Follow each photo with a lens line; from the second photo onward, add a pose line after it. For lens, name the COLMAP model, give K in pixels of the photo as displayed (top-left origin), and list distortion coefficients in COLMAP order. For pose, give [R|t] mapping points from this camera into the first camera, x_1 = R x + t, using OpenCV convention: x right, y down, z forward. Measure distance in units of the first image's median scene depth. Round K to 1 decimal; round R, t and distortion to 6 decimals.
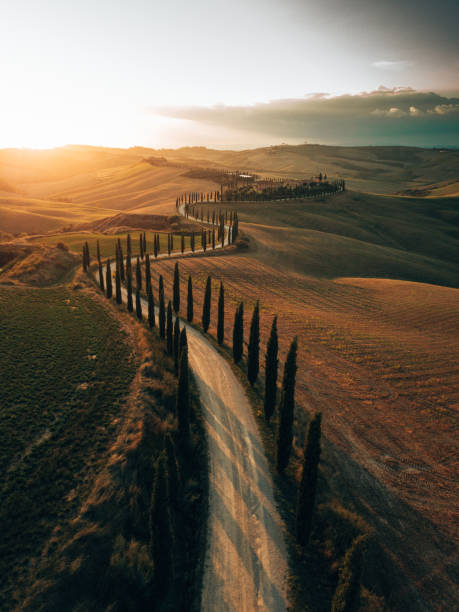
lens RADIAL K [[481.9, 0, 228.2], [0, 481.9, 306.3], [0, 0, 1]] dist [0.021877, -0.025870]
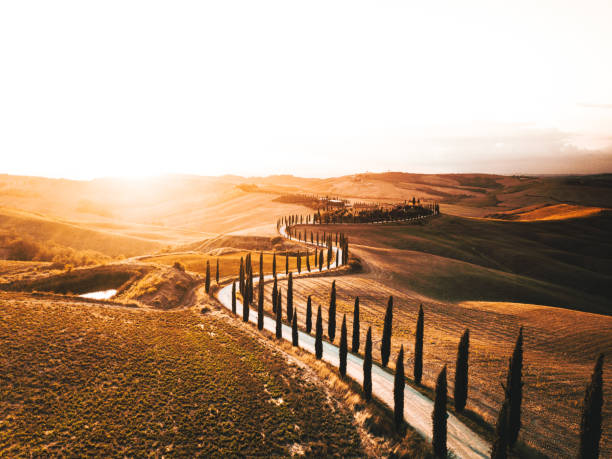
lens RADIAL K [[481.9, 0, 300.2], [0, 481.9, 225.2], [0, 0, 1]] dist [0.021877, -0.025870]
pose [[0.999661, 0.000058, -0.026045, -0.038976], [-0.005617, 0.976947, -0.213410, -0.000914], [0.025432, 0.213484, 0.976615, 0.032052]]
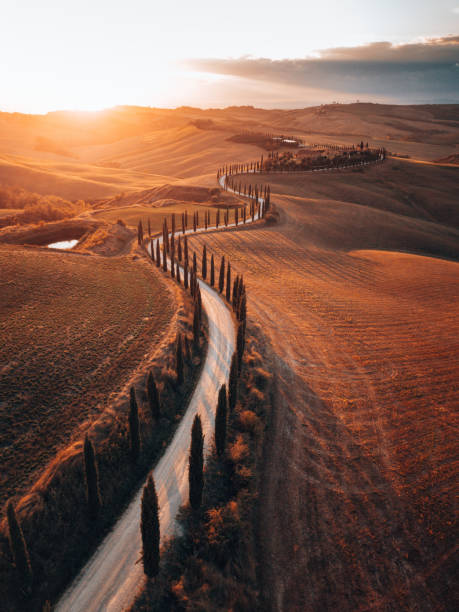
lens RADIAL K [[481.9, 0, 227.4], [0, 481.9, 311.5], [0, 0, 1]] dist [0.021877, -0.025870]
pose [[0.995400, 0.032948, -0.089966, 0.025346], [-0.025038, 0.995835, 0.087669, -0.004834], [0.092480, -0.085013, 0.992079, -0.115479]]
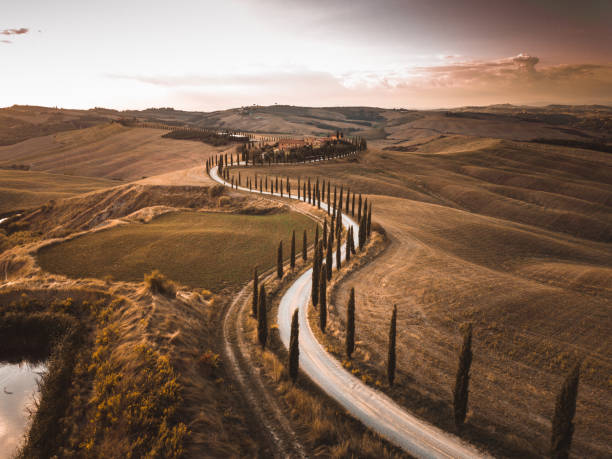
lens RADIAL K [[481.9, 0, 305.1], [0, 481.9, 229.8], [0, 0, 1]] dist [0.021877, -0.025870]
pose [[0.974438, -0.059926, 0.216517, -0.147130], [0.075537, 0.995052, -0.064549, -0.064467], [-0.211577, 0.079254, 0.974143, 0.265738]]
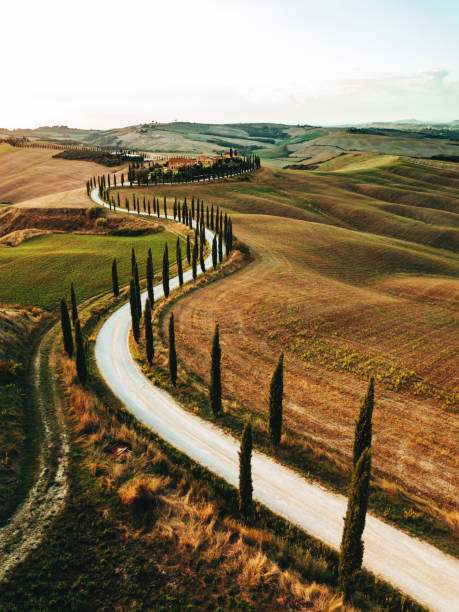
lens RADIAL K [[481.9, 0, 233.4], [0, 481.9, 306.7], [0, 0, 1]] dist [0.021877, -0.025870]
pose [[0.962276, -0.107605, 0.249892, -0.111167], [0.097716, 0.993871, 0.051684, -0.057456], [-0.253922, -0.025316, 0.966893, 0.245638]]
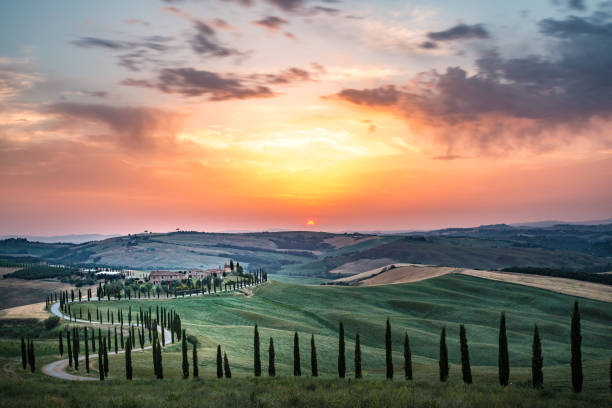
lens RADIAL K [[716.5, 0, 307.6], [0, 716.5, 205.6], [0, 0, 1]] dist [0.017189, 0.000000]
pose [[0.942826, -0.011122, 0.333101, -0.111258], [0.128211, 0.934637, -0.331687, 0.037672], [-0.307639, 0.355430, 0.882625, -0.027672]]
